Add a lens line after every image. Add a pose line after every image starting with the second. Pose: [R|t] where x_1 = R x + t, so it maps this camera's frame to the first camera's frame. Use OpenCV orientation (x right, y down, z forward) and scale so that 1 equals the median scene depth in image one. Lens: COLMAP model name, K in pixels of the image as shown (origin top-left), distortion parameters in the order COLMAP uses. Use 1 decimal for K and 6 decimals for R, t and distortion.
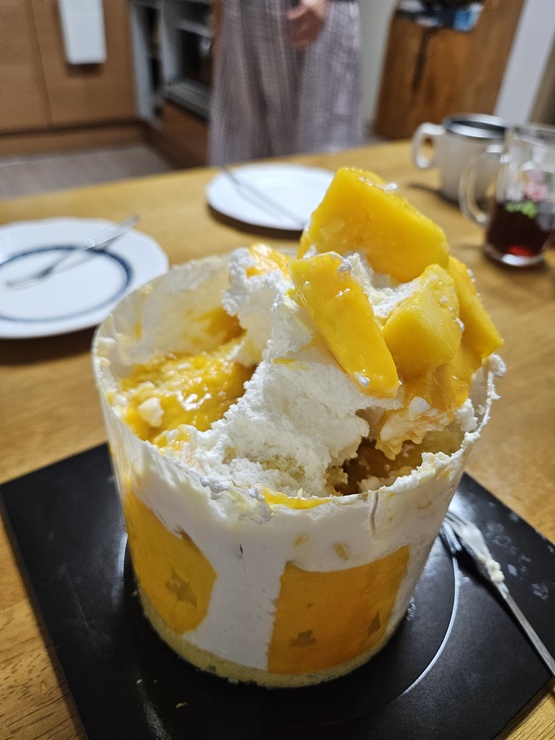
lens RADIAL K [[534.1, 0, 277.5], [0, 534.1, 370.0], [0, 0, 1]] dist [-0.116197, -0.000705]
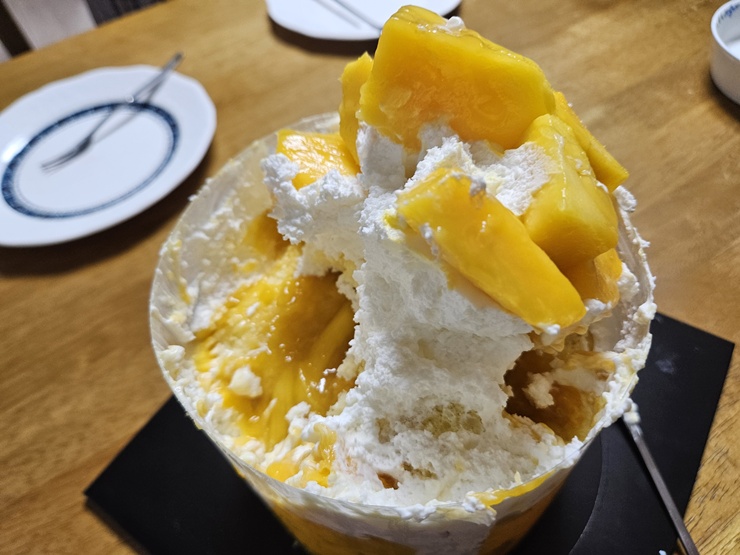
lens RADIAL K [[534.1, 0, 370.0], [0, 534.1, 277.5], [0, 0, 1]] dist [-0.116197, -0.000705]
pose [[0.921292, -0.373378, 0.108671, -0.106893], [0.339706, 0.908758, 0.242401, -0.248336], [-0.189263, -0.186406, 0.964071, 0.248951]]
